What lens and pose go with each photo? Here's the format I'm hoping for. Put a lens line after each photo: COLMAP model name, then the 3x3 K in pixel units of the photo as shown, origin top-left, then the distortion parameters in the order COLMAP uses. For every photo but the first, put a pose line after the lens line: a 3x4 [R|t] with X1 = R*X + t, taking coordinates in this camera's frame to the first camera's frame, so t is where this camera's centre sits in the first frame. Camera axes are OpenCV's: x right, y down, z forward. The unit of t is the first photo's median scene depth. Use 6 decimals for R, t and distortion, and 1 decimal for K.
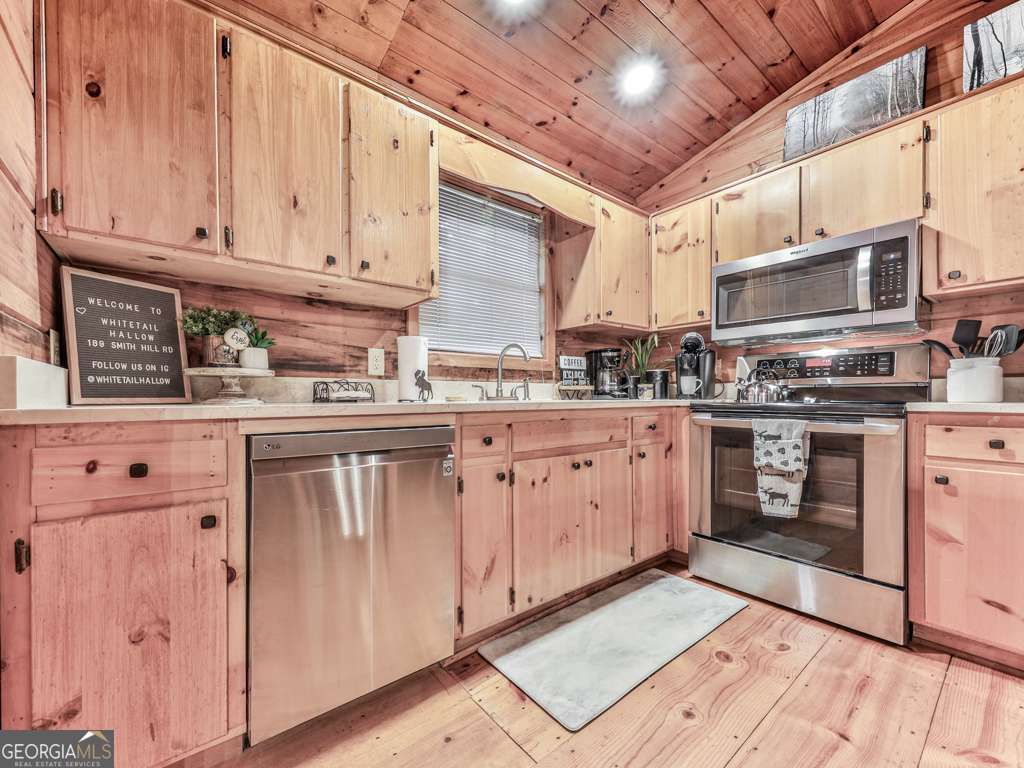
lens RADIAL K [[406.8, 0, 458.5], [0, 406.8, 398.6], [0, 0, 1]] dist [0.014823, -0.002690]
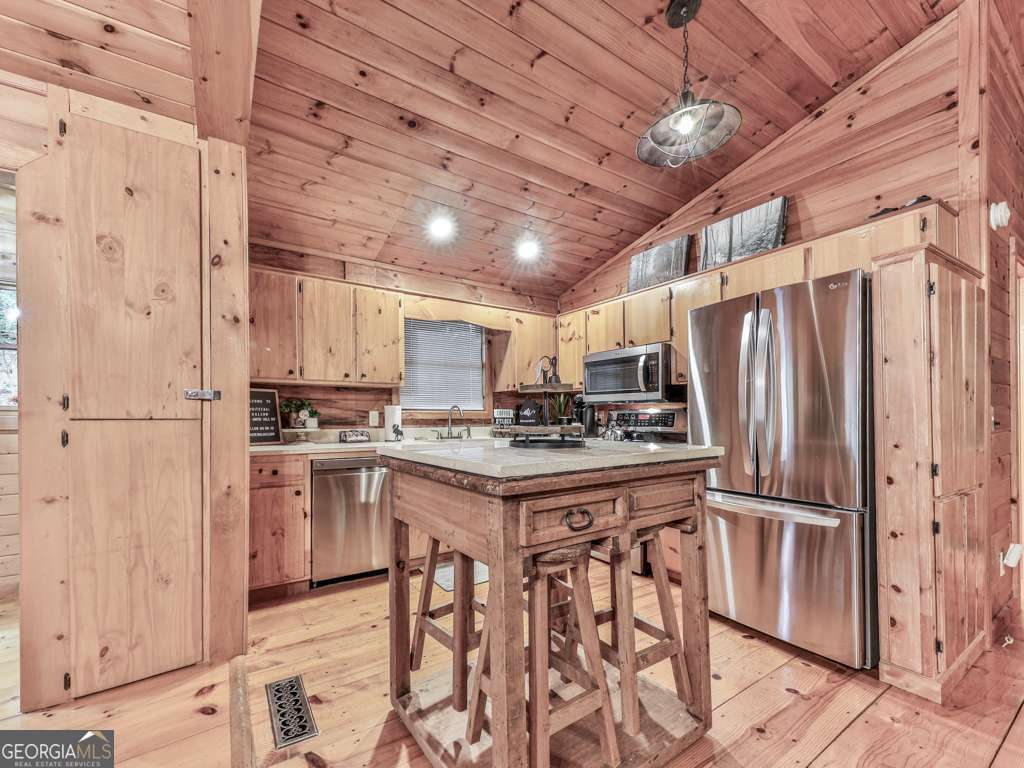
lens RADIAL K [[406.8, 0, 450.2], [0, 406.8, 418.6], [0, 0, 1]] dist [0.014823, -0.002690]
pose [[0.995080, 0.000408, -0.099078, 0.323850], [-0.000758, 0.999994, -0.003496, -0.087124], [0.099076, 0.003554, 0.995074, -0.785364]]
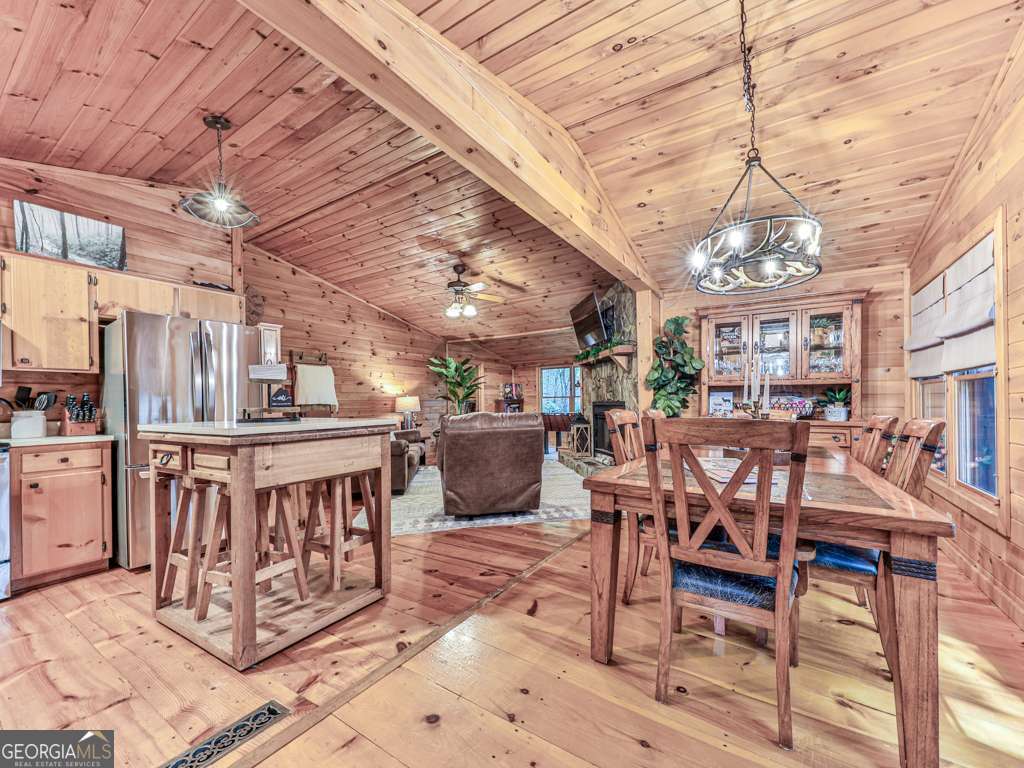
lens RADIAL K [[398.2, 0, 560.6], [0, 398.2, 399.9], [0, 0, 1]] dist [0.003954, -0.000515]
pose [[-0.409651, 0.017872, 0.912067, -0.971307], [0.025953, 0.999632, -0.007931, -0.068042], [-0.911873, 0.020422, -0.409964, -0.243566]]
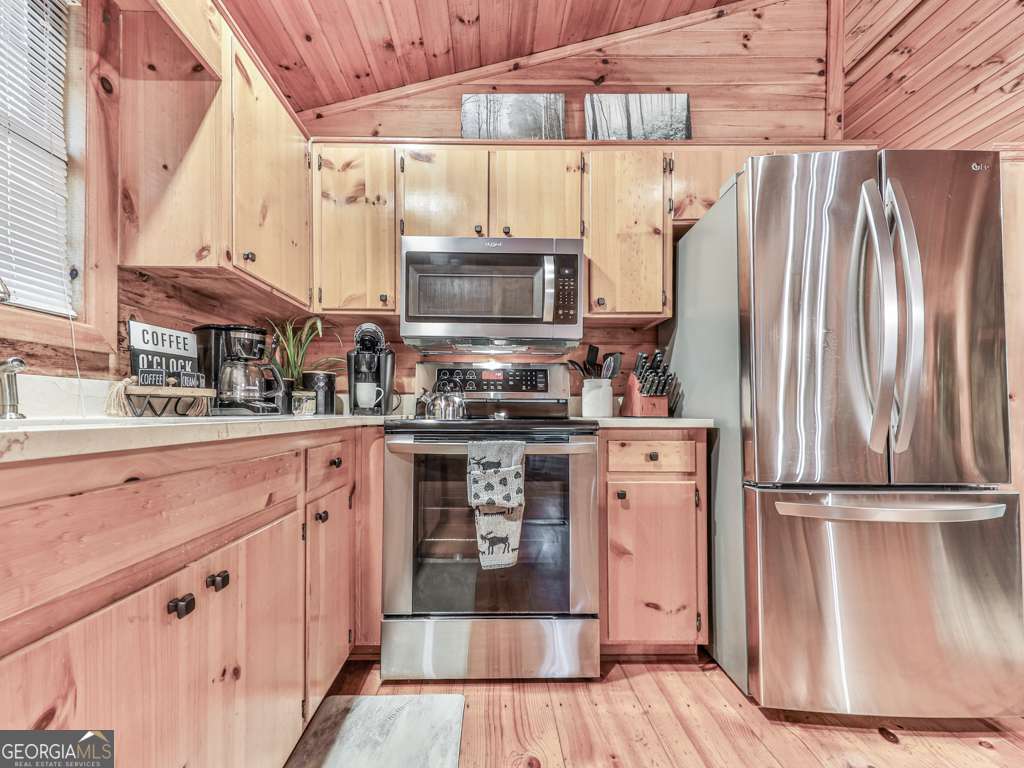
lens RADIAL K [[406.8, 0, 500.3], [0, 406.8, 407.2], [0, 0, 1]] dist [0.014823, -0.002690]
pose [[0.562873, 0.012116, 0.826455, 0.139439], [-0.001261, 0.999904, -0.013801, -0.002692], [-0.826542, 0.006726, 0.562834, 0.539267]]
